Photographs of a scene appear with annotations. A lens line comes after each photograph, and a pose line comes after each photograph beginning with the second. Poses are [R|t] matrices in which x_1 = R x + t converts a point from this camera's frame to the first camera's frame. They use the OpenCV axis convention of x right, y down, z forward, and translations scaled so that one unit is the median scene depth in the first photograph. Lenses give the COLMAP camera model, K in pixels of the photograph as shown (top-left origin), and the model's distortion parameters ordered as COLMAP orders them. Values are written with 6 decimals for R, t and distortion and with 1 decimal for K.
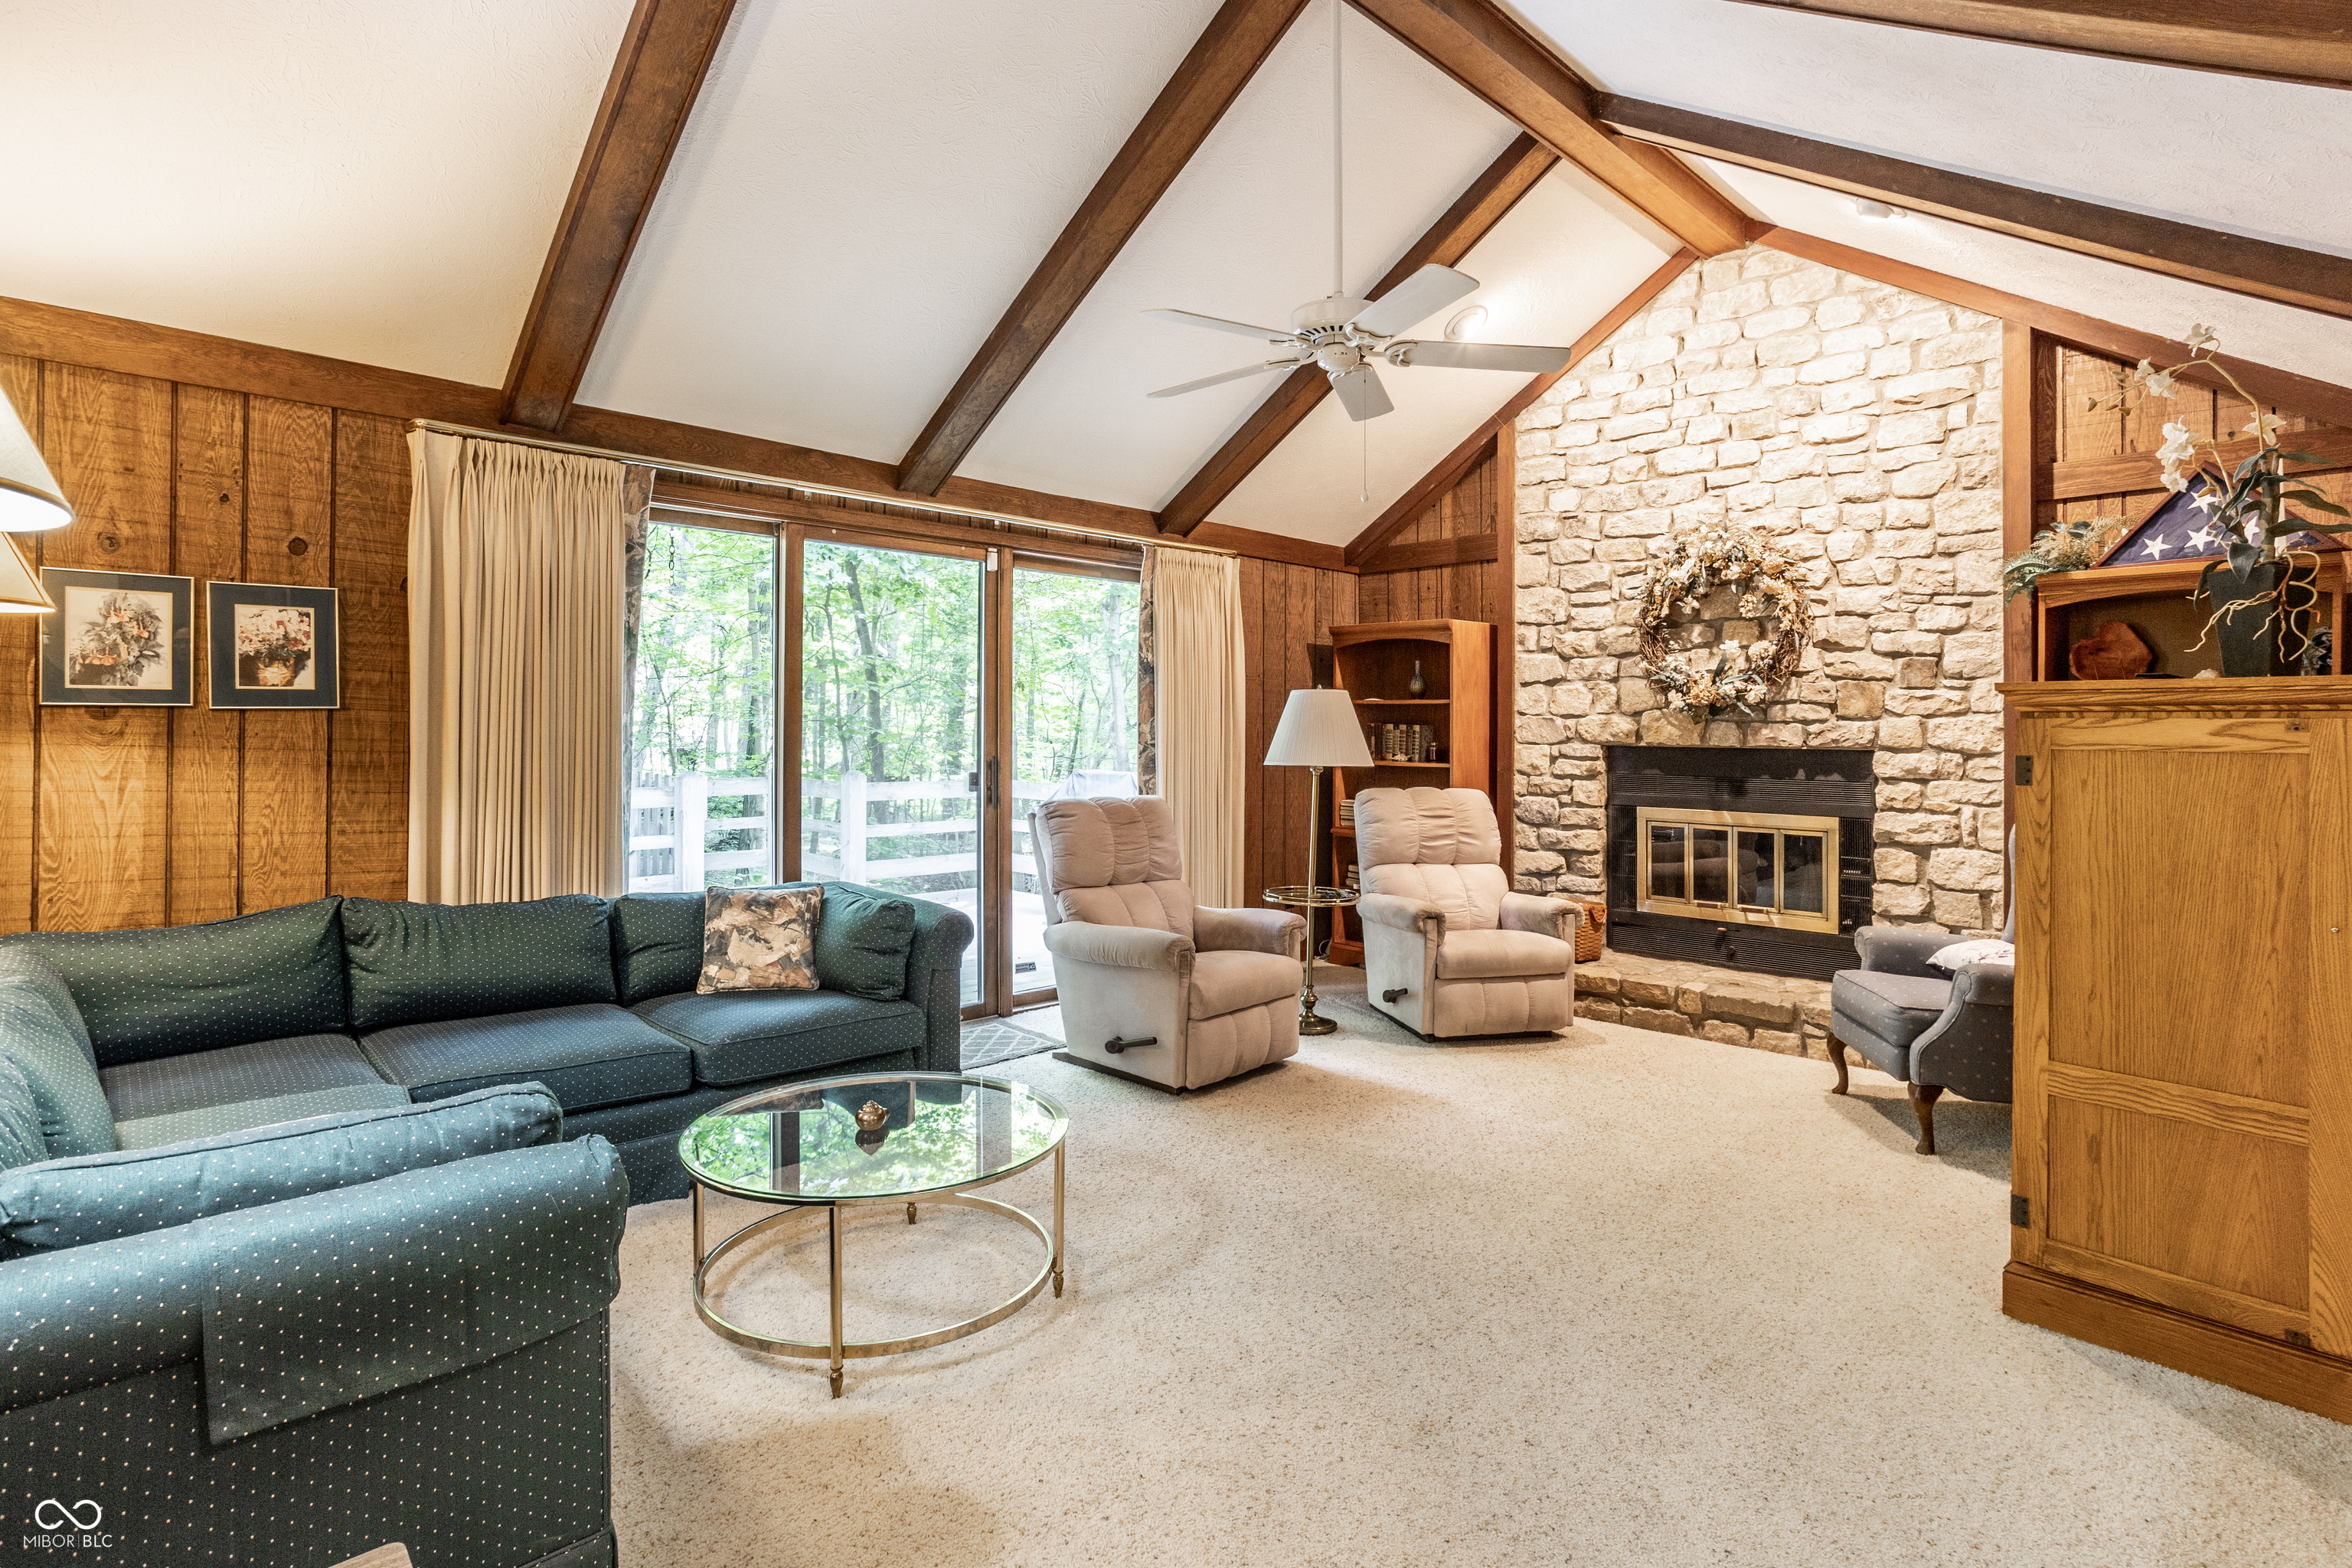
lens RADIAL K [[1145.5, 0, 1185.5], [0, 1145.5, 745.9], [0, 0, 1]] dist [-0.043733, 0.027216]
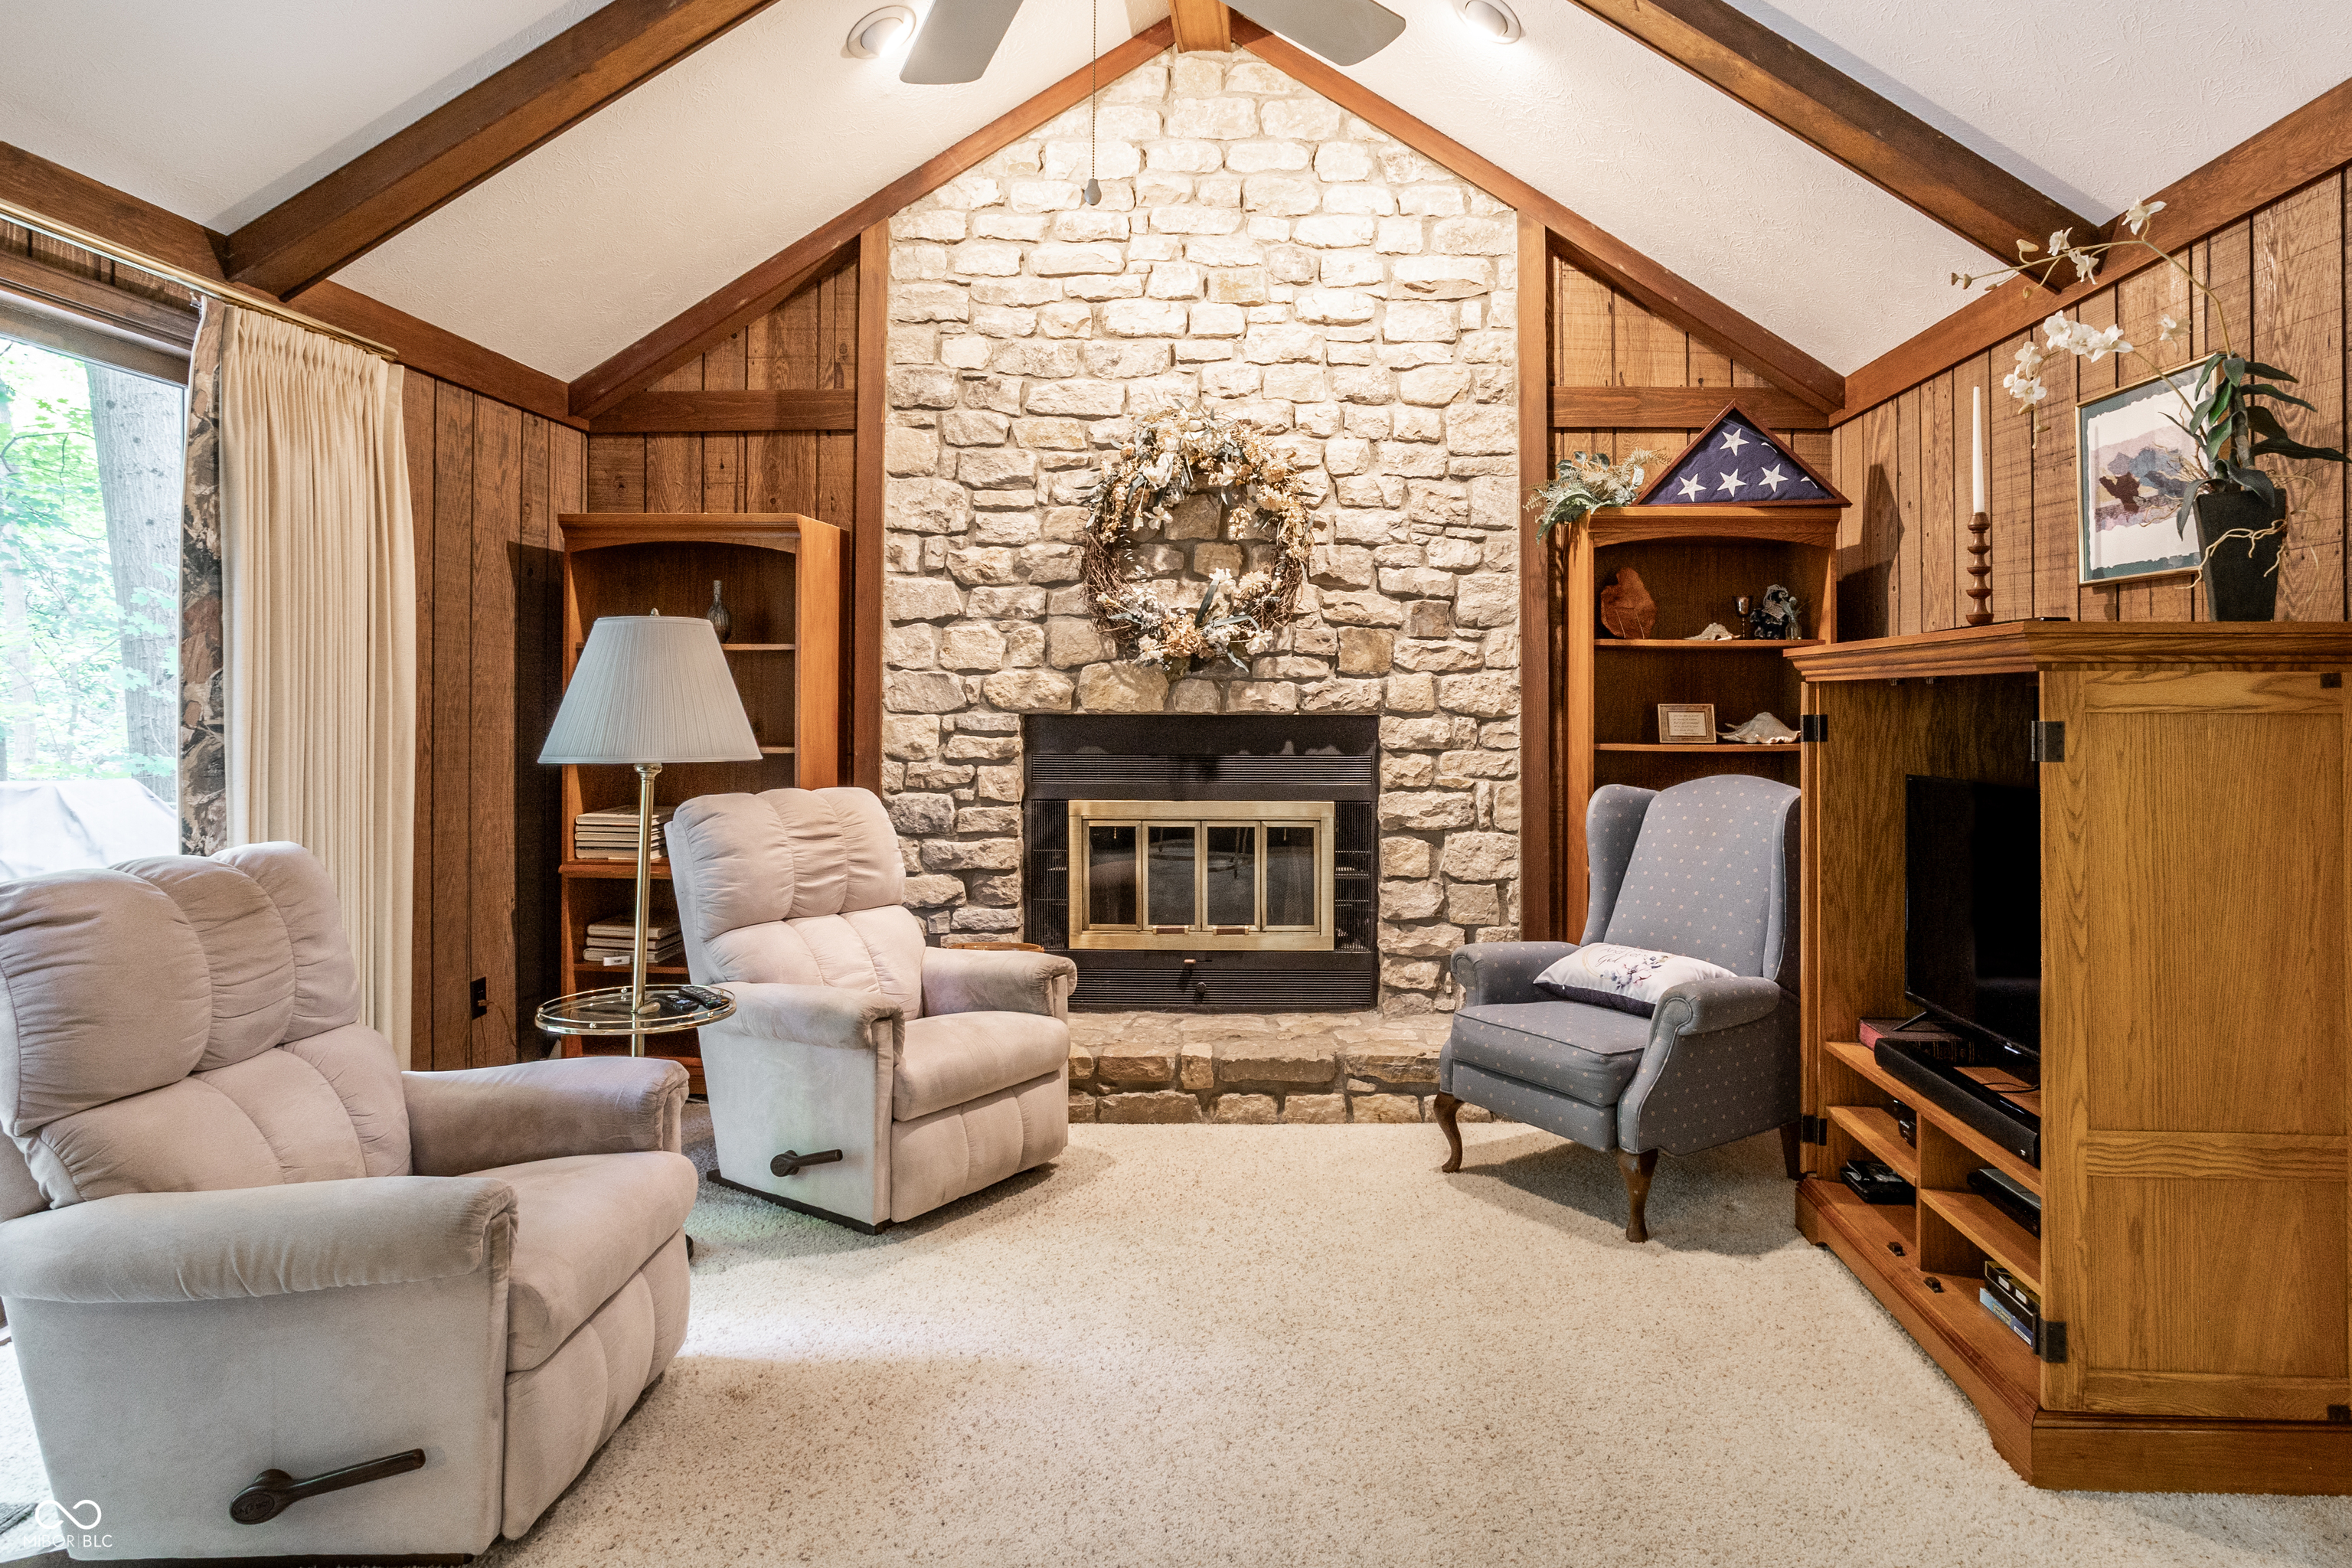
lens RADIAL K [[1352.8, 0, 1254.7], [0, 1352.8, 683.0], [0, 0, 1]] dist [-0.069467, 0.058392]
pose [[0.719134, 0.000499, 0.694871, -0.120980], [0.014680, 0.999766, -0.015911, -0.005121], [-0.694716, 0.021643, 0.718958, 0.385765]]
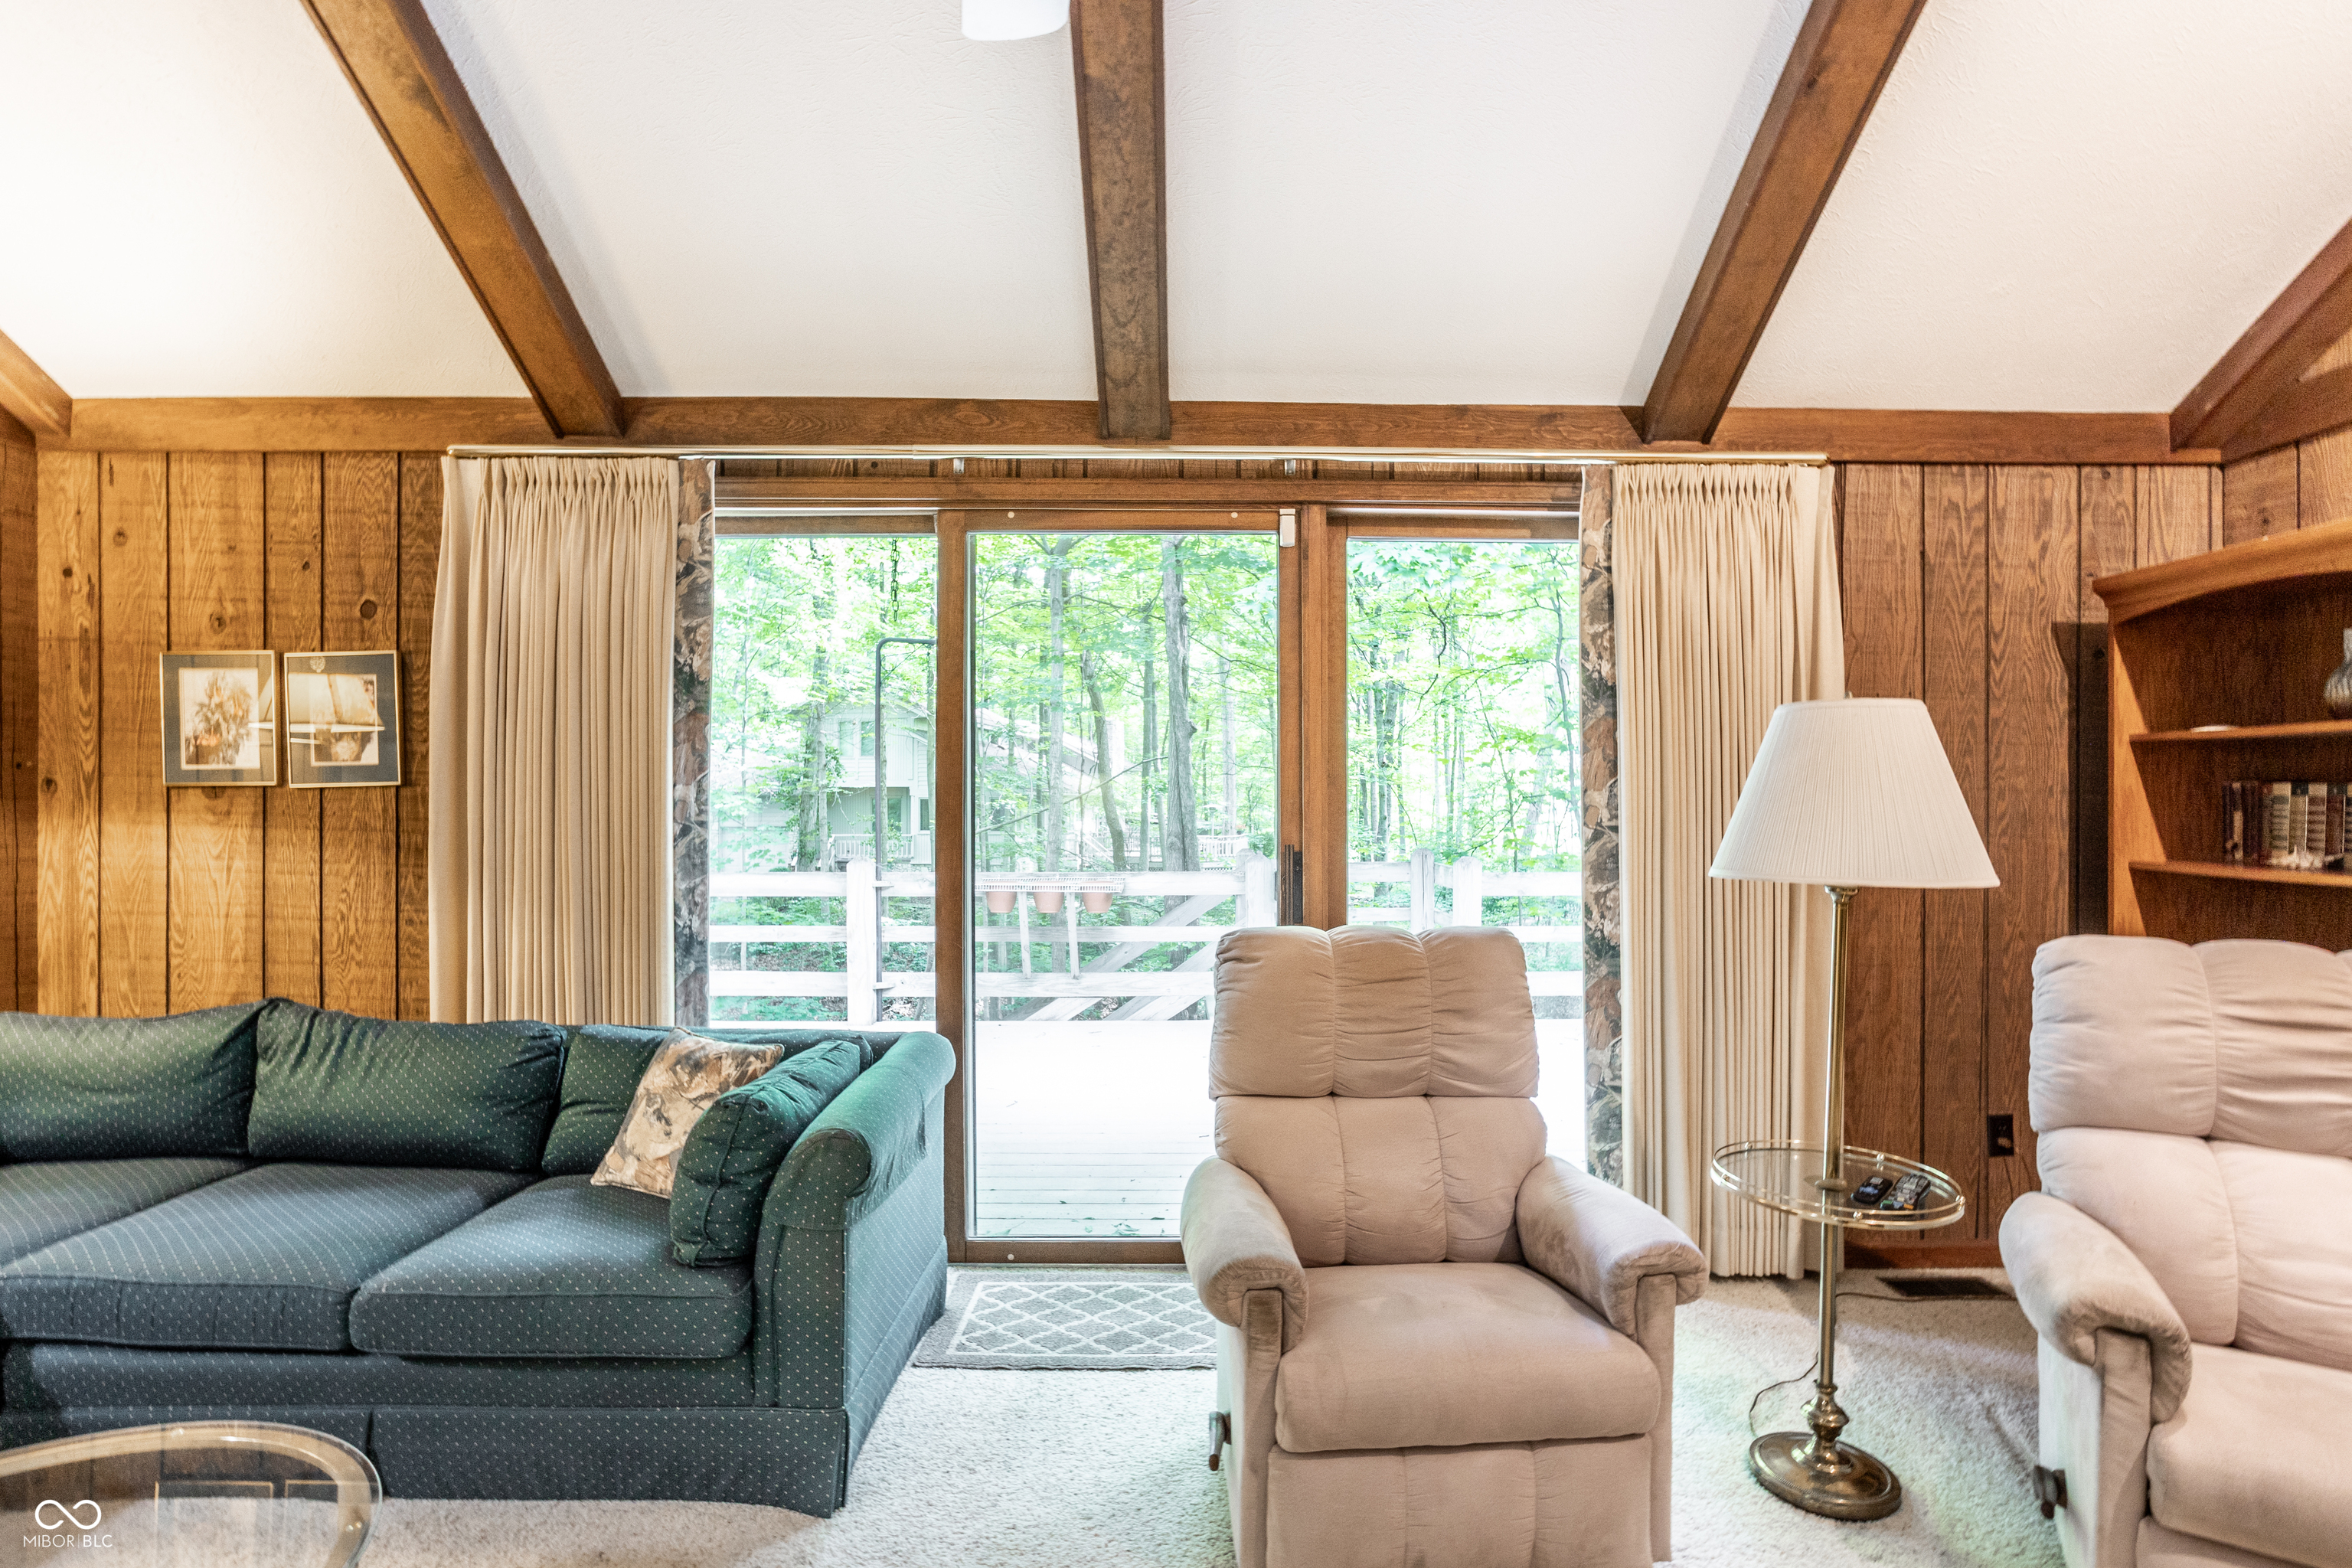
lens RADIAL K [[1159.1, 0, 1223.2], [0, 1159.1, 817.7], [0, 0, 1]] dist [-0.046416, 0.027967]
pose [[0.730833, -0.000140, -0.682556, 0.253508], [-0.003213, 0.999988, -0.003645, -0.003995], [0.682549, 0.004857, 0.730824, 0.566068]]
